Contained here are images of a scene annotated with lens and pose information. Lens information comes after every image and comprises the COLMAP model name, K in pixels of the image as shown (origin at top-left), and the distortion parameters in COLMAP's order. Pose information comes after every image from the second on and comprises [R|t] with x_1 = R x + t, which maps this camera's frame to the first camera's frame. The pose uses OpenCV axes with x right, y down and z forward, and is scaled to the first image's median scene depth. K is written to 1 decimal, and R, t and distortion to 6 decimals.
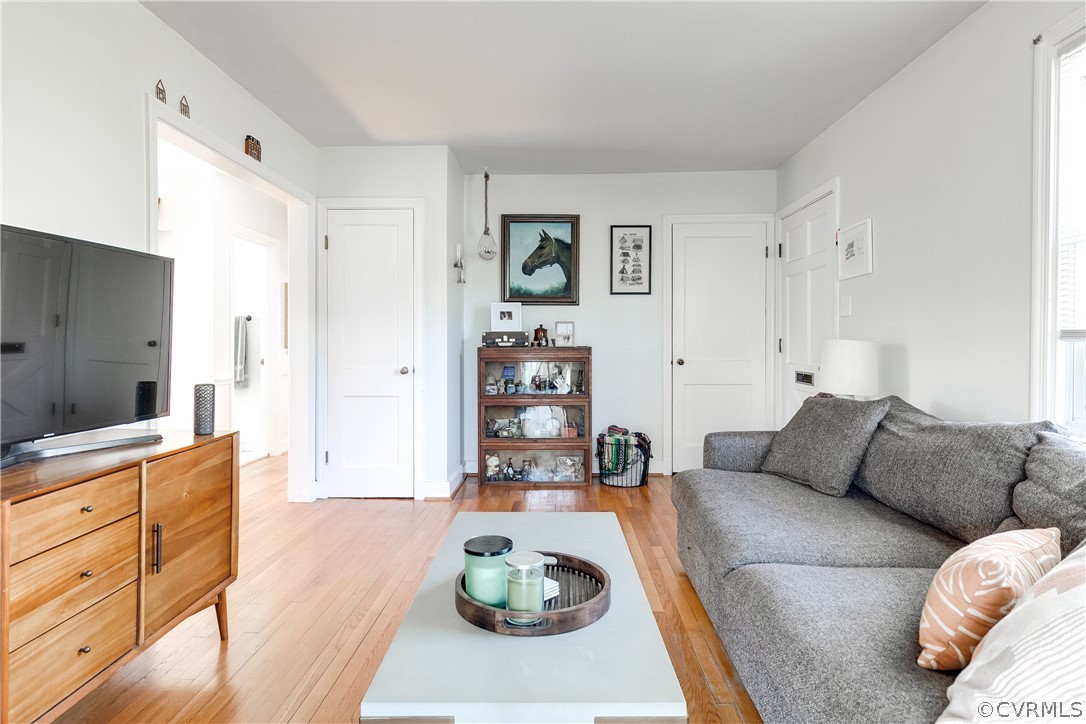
lens RADIAL K [[603.9, 0, 555.3], [0, 603.9, 334.2], [0, 0, 1]] dist [0.018641, -0.000095]
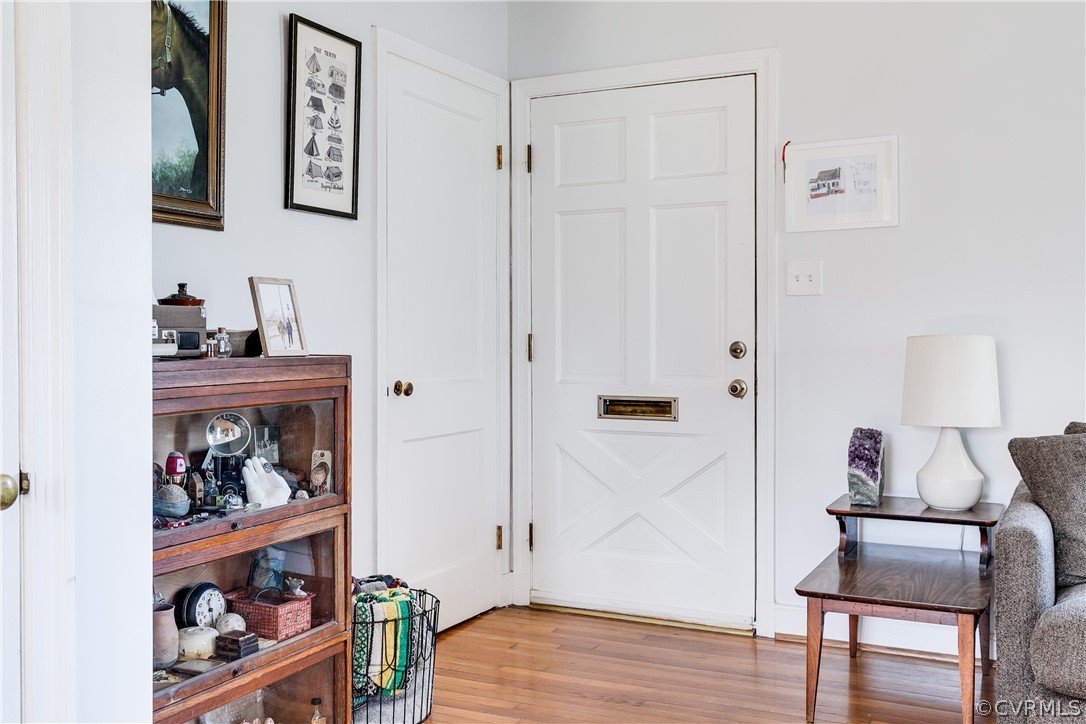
lens RADIAL K [[1049.9, 0, 540.8], [0, 1049.9, 357.0], [0, 0, 1]] dist [-0.002215, 0.000000]
pose [[0.430296, -0.015521, 0.902555, -0.411646], [-0.006731, 0.999769, 0.020402, 0.008459], [-0.902663, -0.014854, 0.430092, 0.607452]]
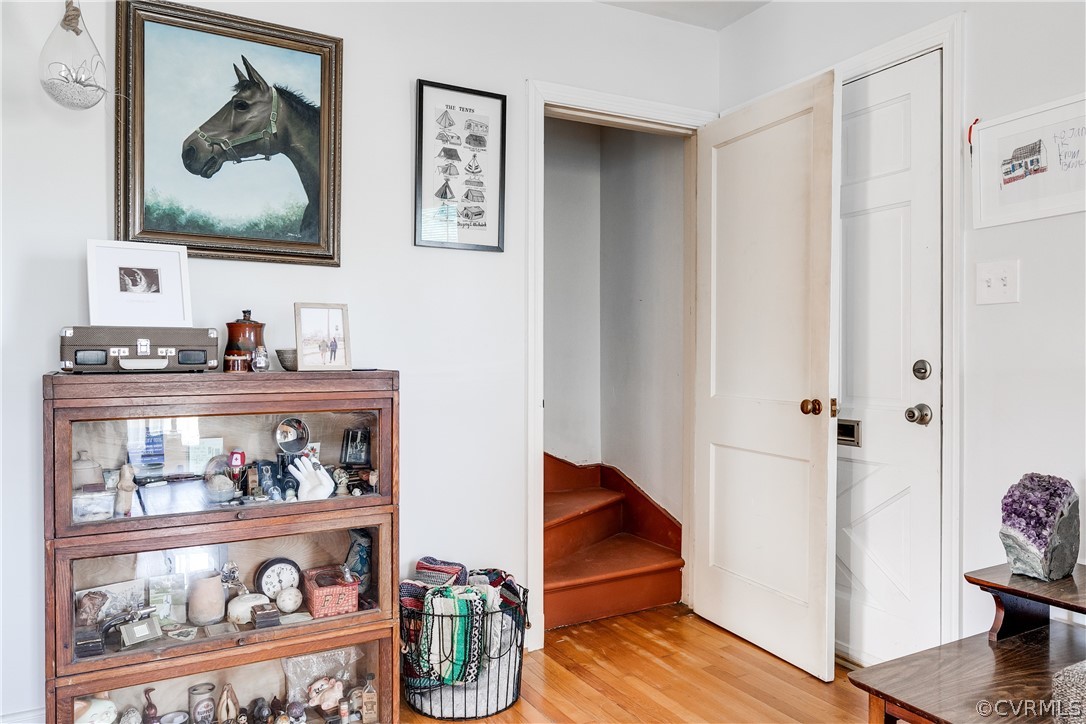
lens RADIAL K [[760.0, 0, 549.8], [0, 760.0, 360.8], [0, 0, 1]] dist [-0.007678, 0.007687]
pose [[0.867454, -0.000400, 0.497516, -0.091757], [-0.005455, 0.999932, 0.010315, 0.008659], [-0.497487, -0.011662, 0.867393, 0.503953]]
